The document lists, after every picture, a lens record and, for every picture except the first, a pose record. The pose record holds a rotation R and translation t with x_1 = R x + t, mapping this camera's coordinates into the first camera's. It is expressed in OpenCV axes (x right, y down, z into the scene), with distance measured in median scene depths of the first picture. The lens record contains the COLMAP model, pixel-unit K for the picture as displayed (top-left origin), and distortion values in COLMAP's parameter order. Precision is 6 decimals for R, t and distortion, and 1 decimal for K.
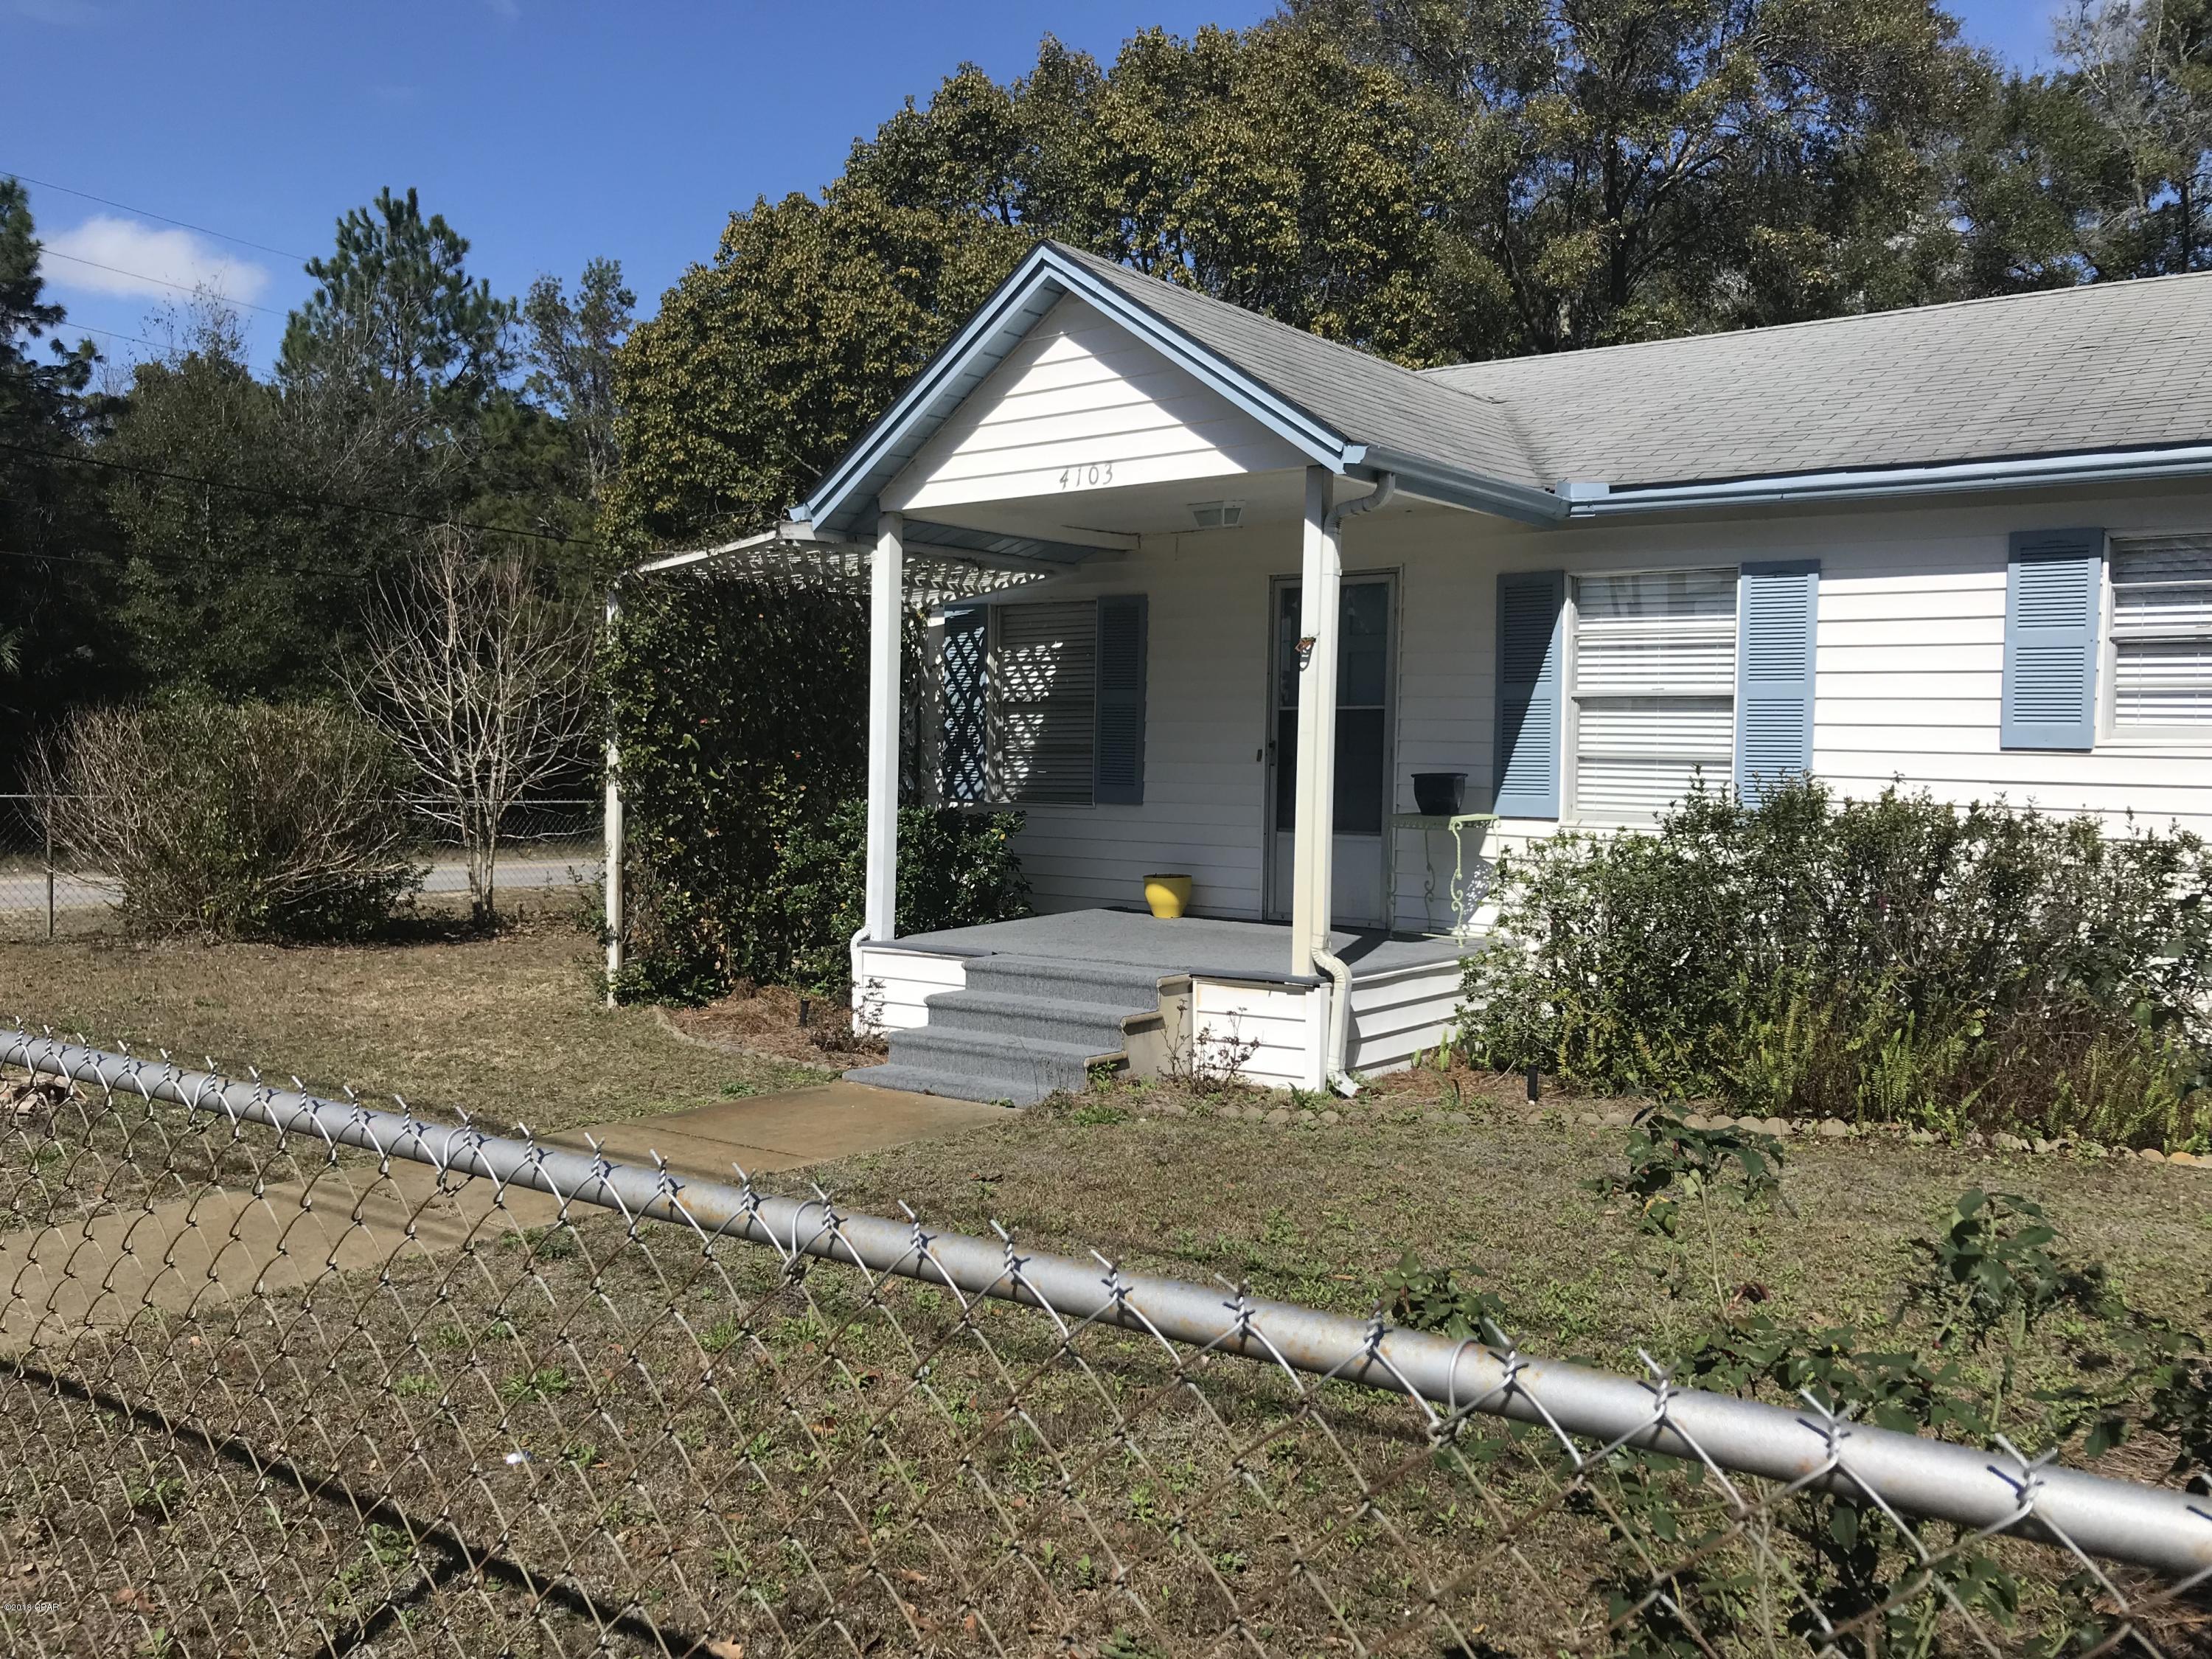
lens RADIAL K [[1831.4, 0, 1110.3], [0, 1831.4, 826.3], [0, 0, 1]] dist [0.025578, -0.026022]
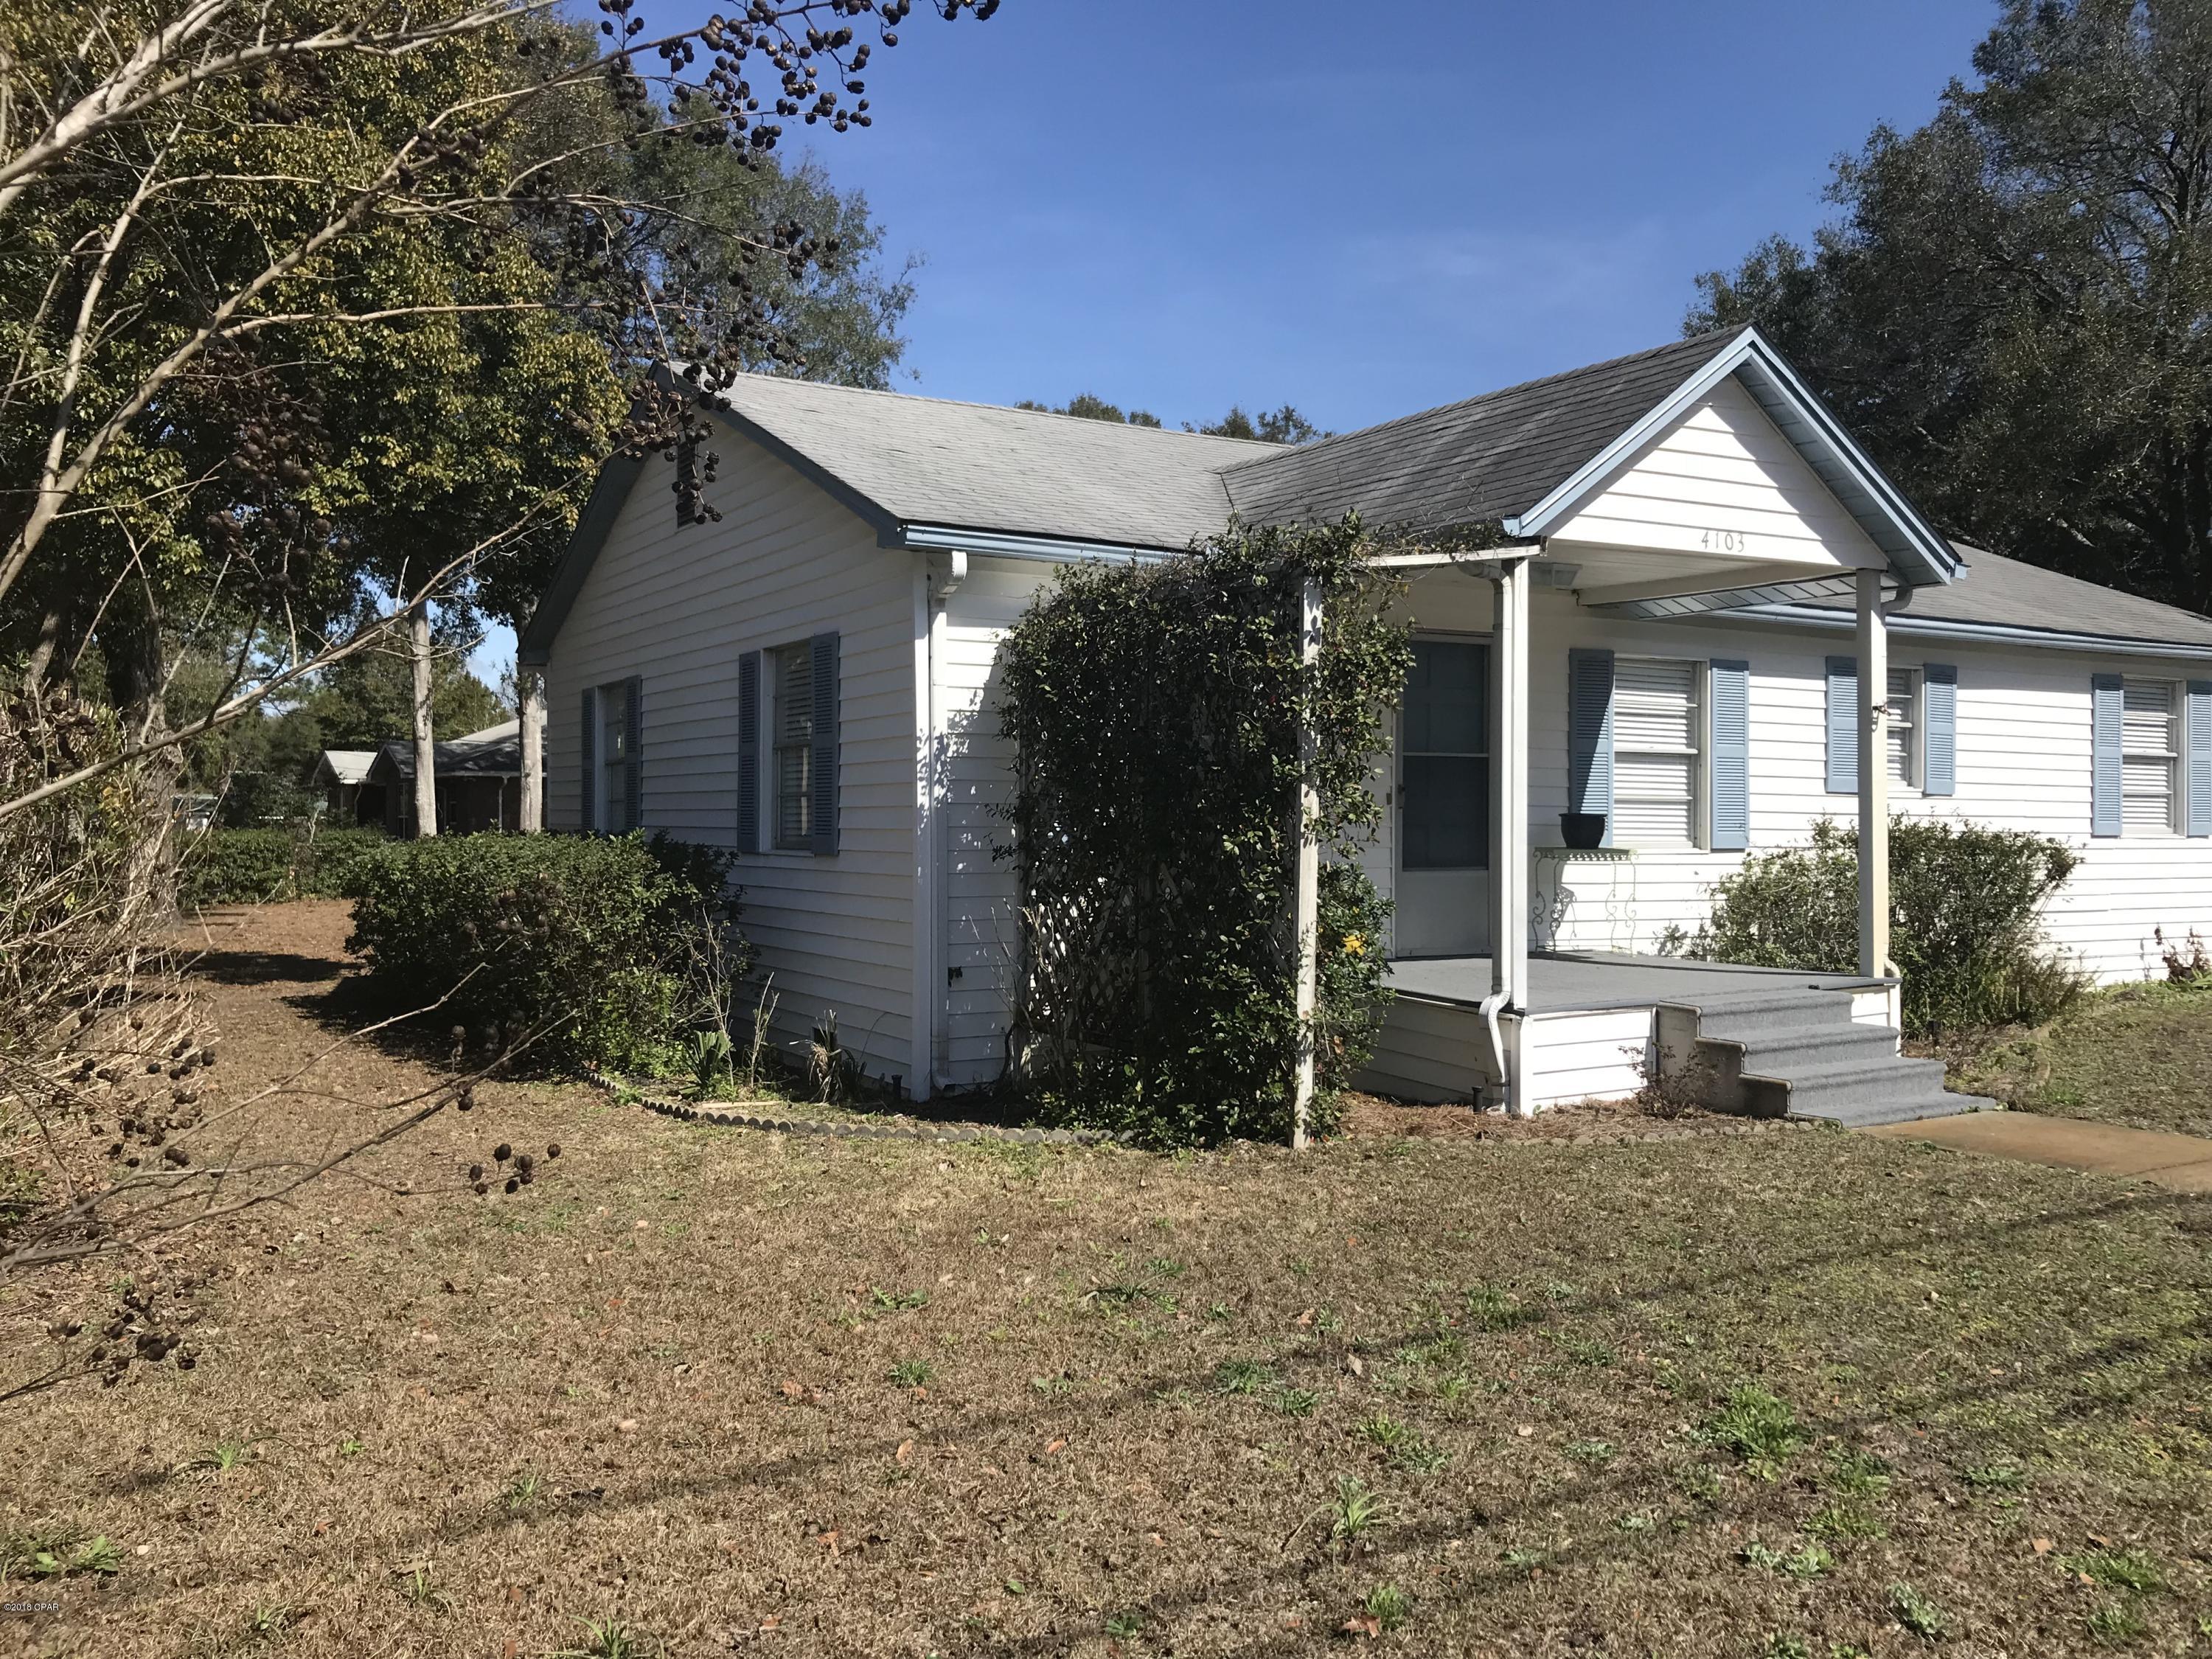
lens RADIAL K [[1831.4, 0, 1117.1], [0, 1831.4, 800.2], [0, 0, 1]] dist [0.025578, -0.026022]
pose [[0.381398, -0.007150, 0.924383, -0.768513], [0.035871, 0.999331, -0.007071, -0.029815], [-0.923715, 0.035855, 0.381400, 0.618101]]
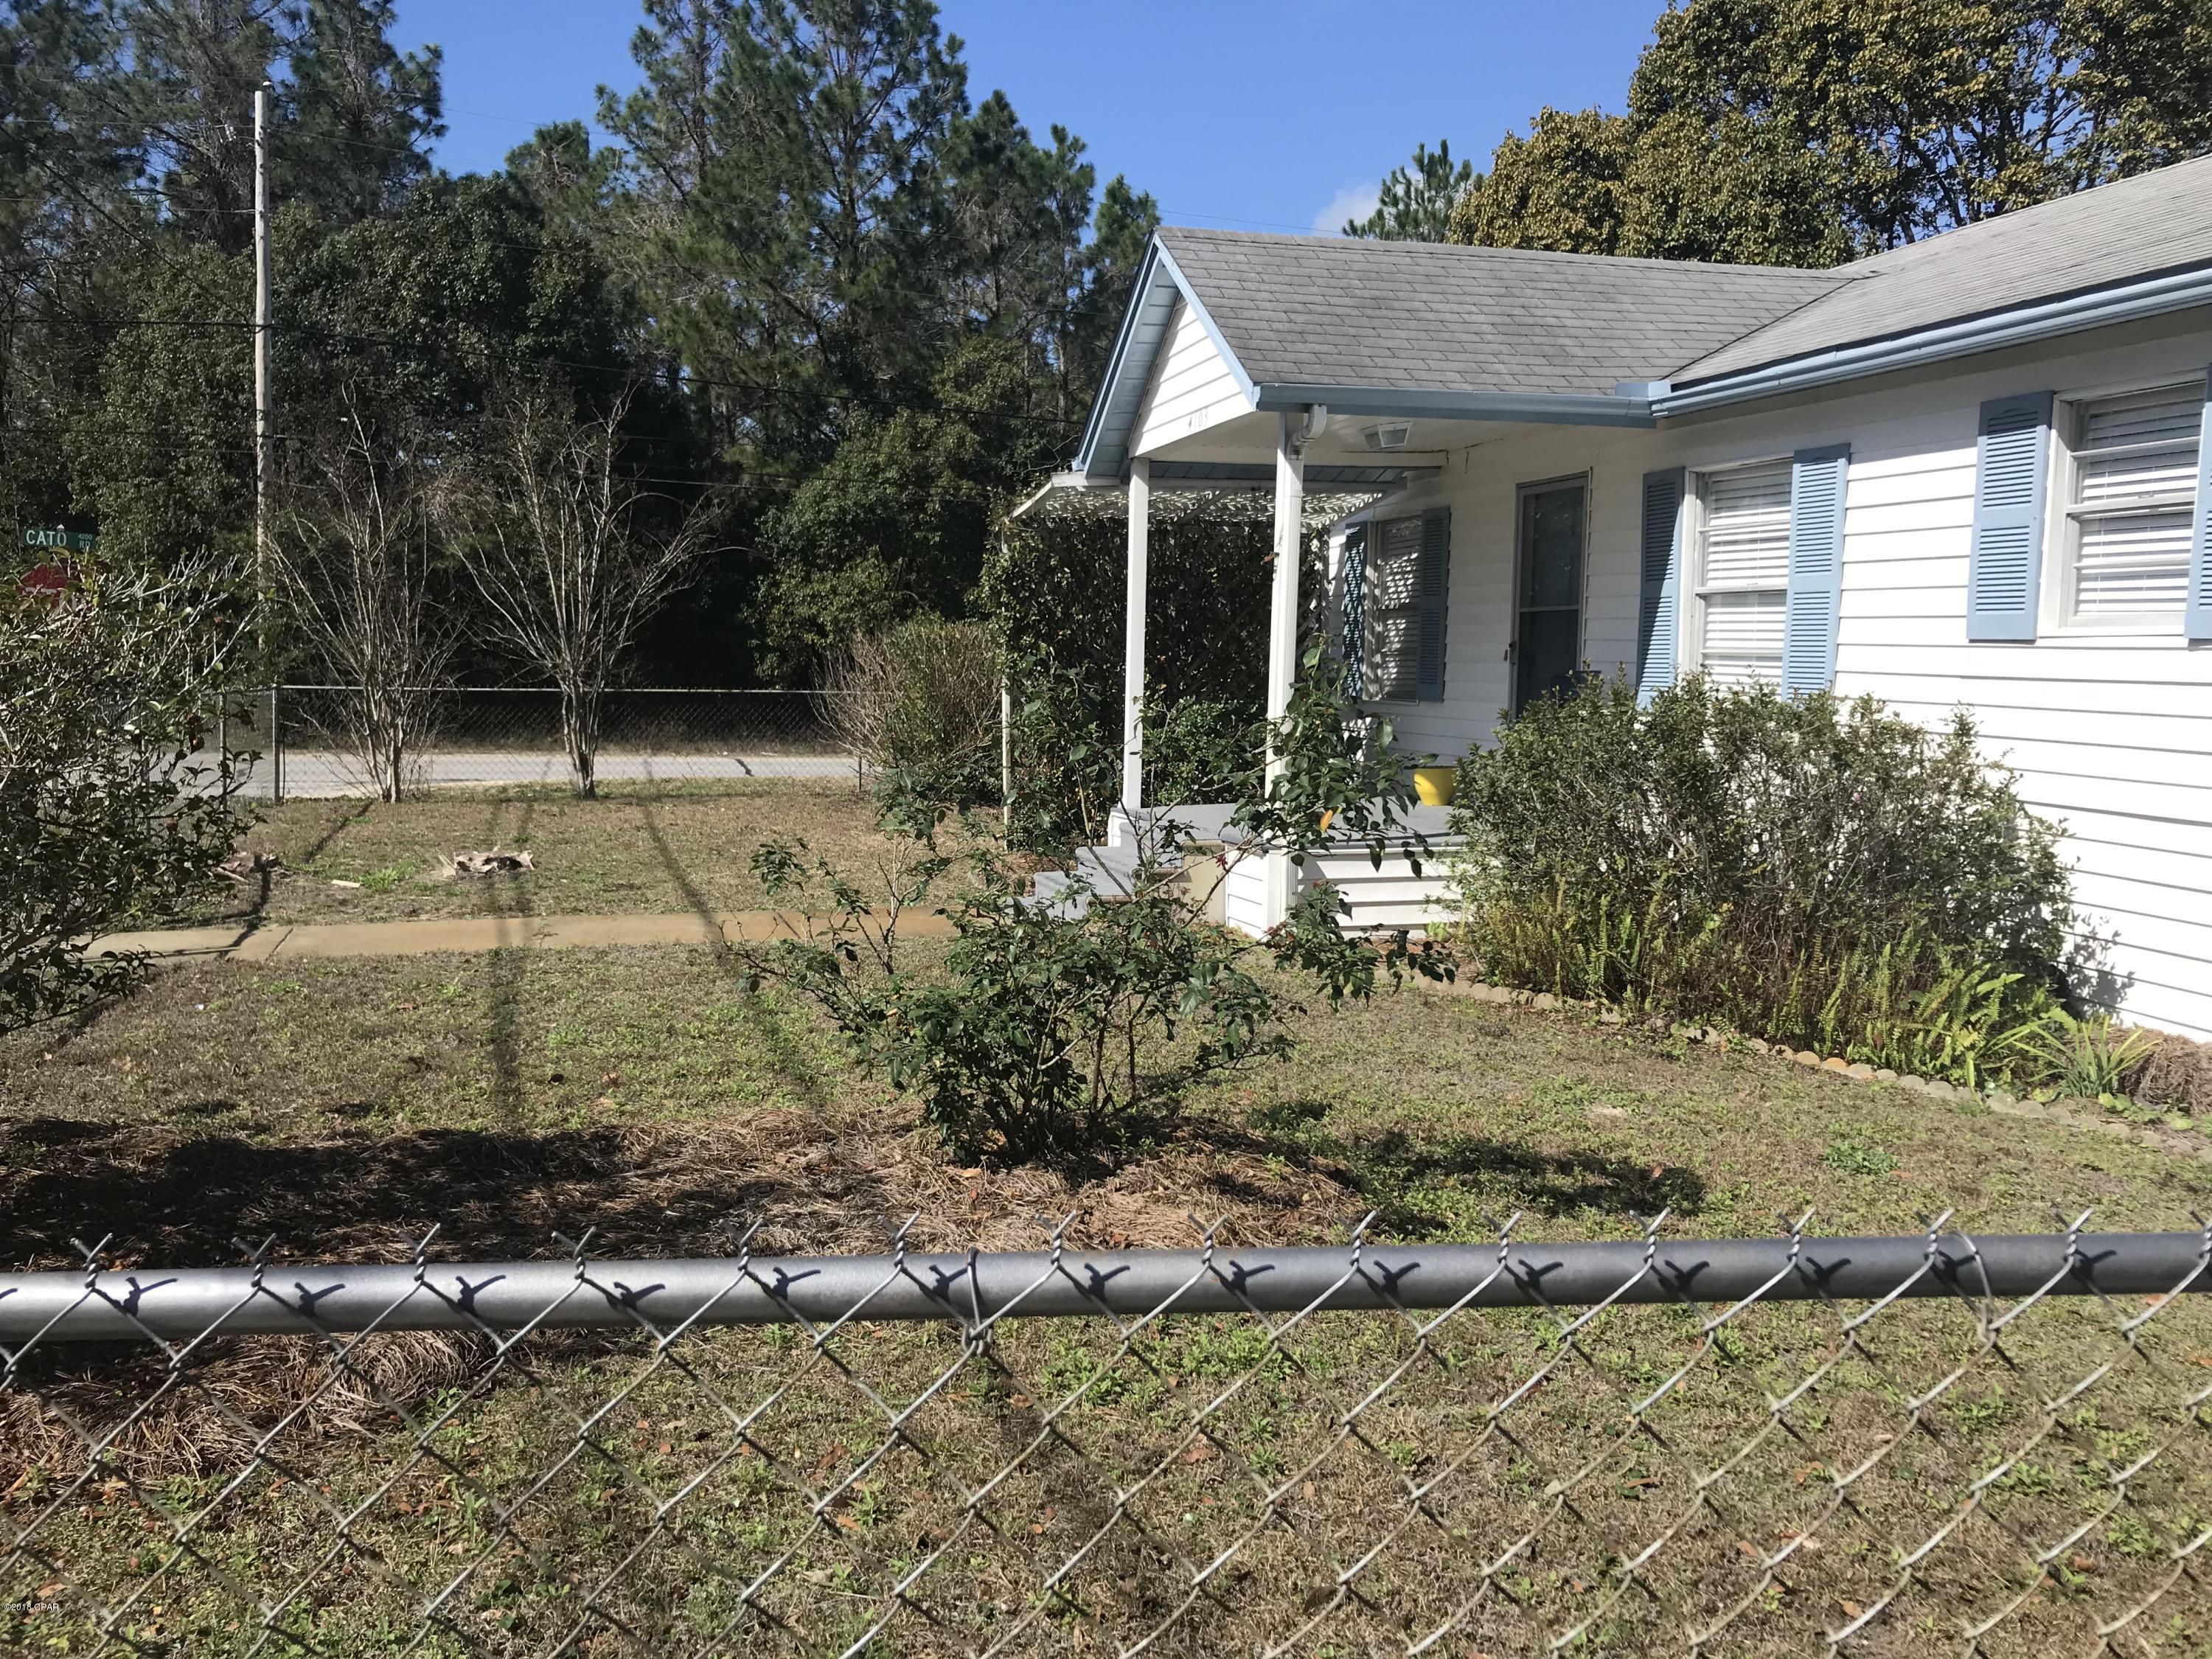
lens RADIAL K [[1831.4, 0, 1100.6], [0, 1831.4, 832.9], [0, 0, 1]] dist [0.025578, -0.026022]
pose [[0.795727, 0.052065, -0.603414, 0.449404], [-0.020428, 0.998038, 0.059177, 0.005164], [0.605311, -0.034763, 0.795229, 0.003079]]
